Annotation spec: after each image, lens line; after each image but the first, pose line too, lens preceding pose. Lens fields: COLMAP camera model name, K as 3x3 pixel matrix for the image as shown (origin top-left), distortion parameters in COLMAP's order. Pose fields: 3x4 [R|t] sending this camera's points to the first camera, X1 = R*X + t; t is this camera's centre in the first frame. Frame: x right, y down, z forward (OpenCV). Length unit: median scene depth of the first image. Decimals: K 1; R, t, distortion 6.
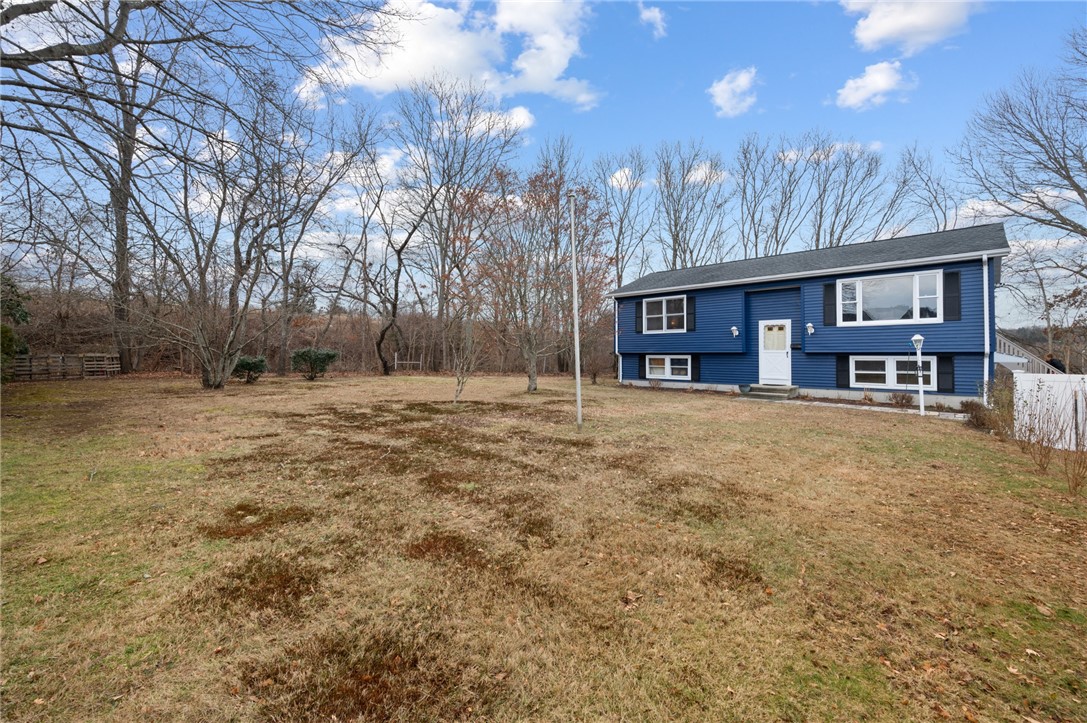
lens RADIAL K [[434.8, 0, 551.5], [0, 434.8, 353.9], [0, 0, 1]] dist [-0.001780, -0.000186]
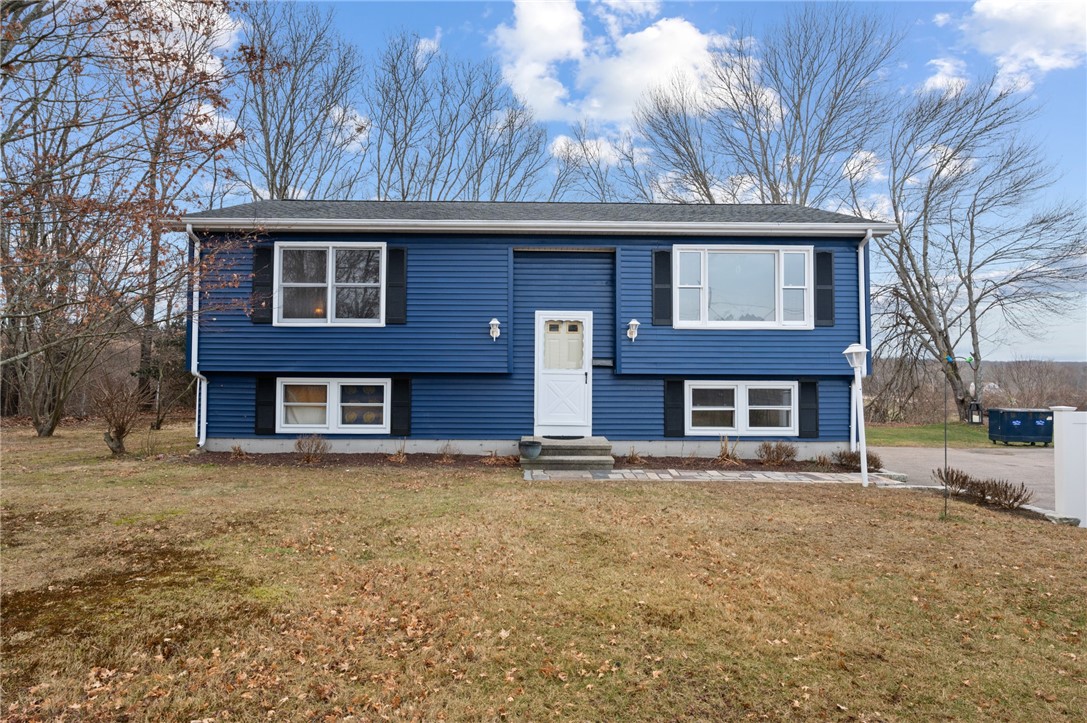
lens RADIAL K [[613.7, 0, 545.8], [0, 613.7, 358.7], [0, 0, 1]] dist [-0.013857, -0.000025]
pose [[0.718667, 0.030150, 0.694700, -0.006518], [-0.005847, 0.999286, -0.037320, 0.006271], [-0.695330, 0.022759, 0.718331, 0.488634]]
